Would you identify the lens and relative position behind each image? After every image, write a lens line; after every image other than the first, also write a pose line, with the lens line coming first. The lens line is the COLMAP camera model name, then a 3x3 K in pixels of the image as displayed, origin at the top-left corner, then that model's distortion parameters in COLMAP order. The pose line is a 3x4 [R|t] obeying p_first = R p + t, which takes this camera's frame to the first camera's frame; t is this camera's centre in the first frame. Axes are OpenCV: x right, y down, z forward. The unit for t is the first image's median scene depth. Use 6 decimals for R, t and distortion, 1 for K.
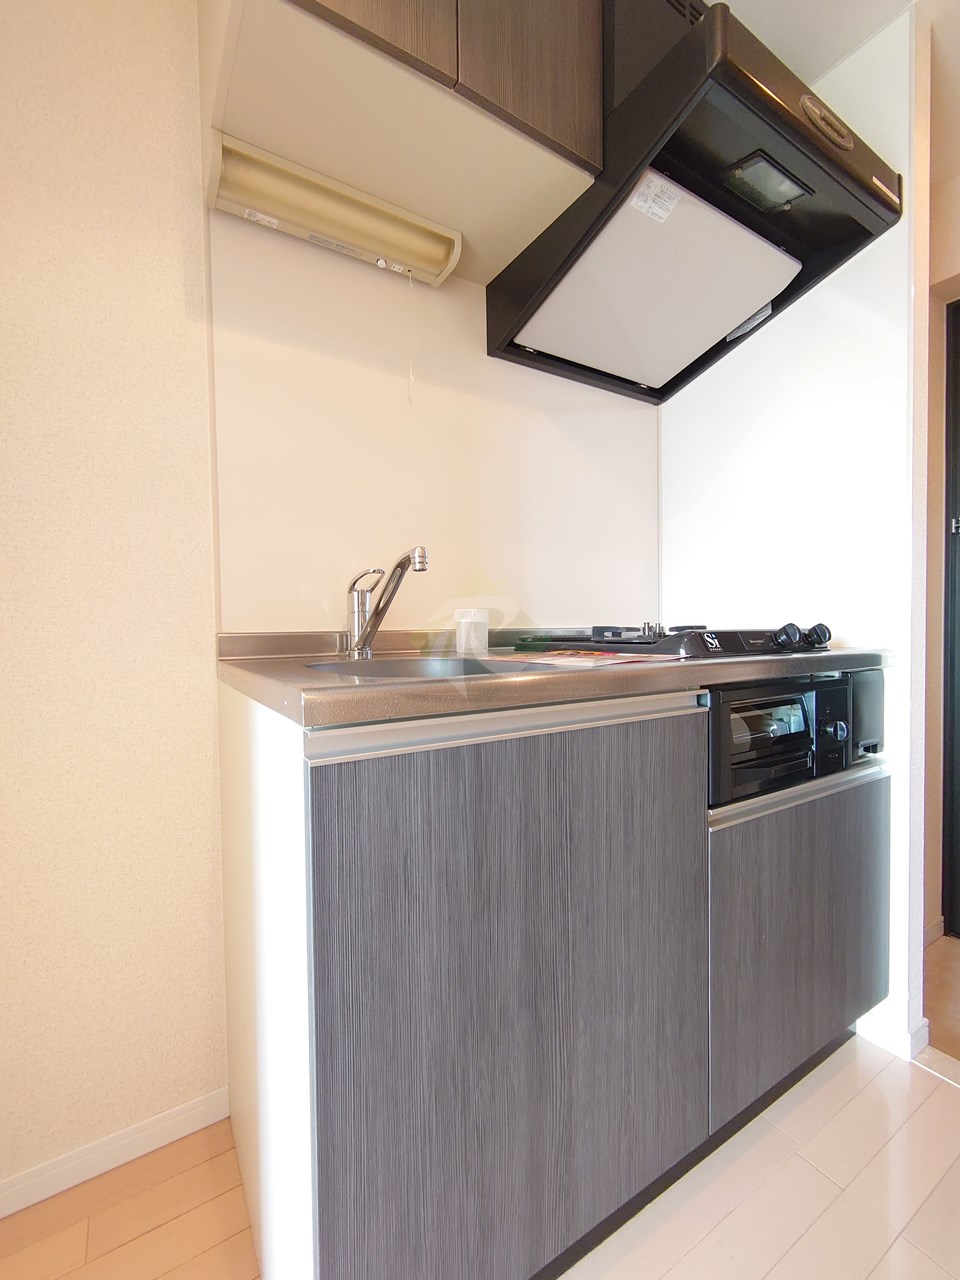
lens RADIAL K [[551.9, 0, 481.0], [0, 551.9, 643.6], [0, 0, 1]] dist [0.005228, -0.002079]
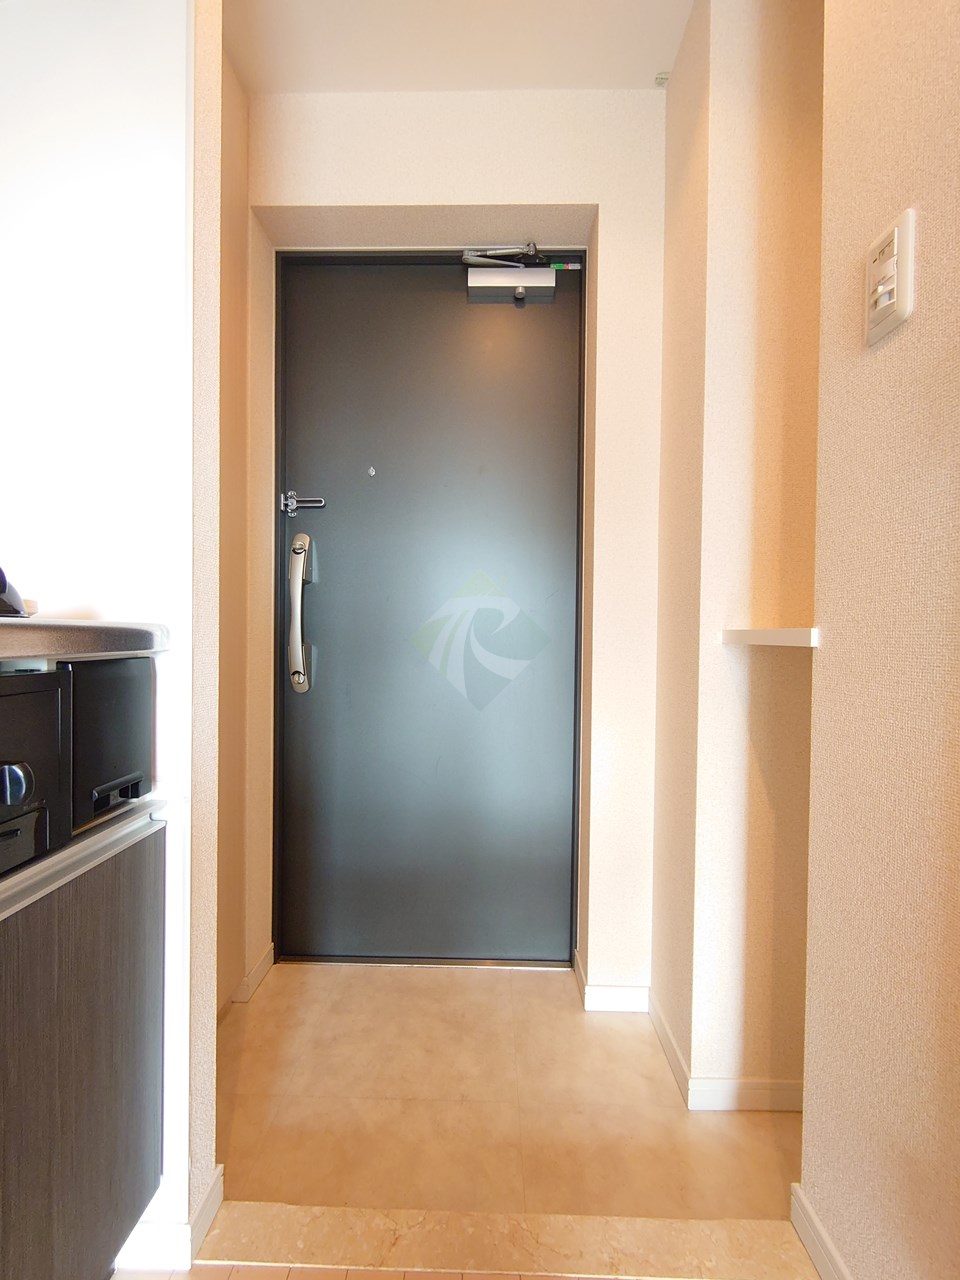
lens RADIAL K [[551.9, 0, 478.9], [0, 551.9, 643.0], [0, 0, 1]] dist [0.005228, -0.002079]
pose [[0.548075, 0.009312, 0.836378, 0.399388], [0.003609, 0.999902, -0.013497, 0.039928], [-0.836422, 0.010416, 0.547988, 0.348112]]
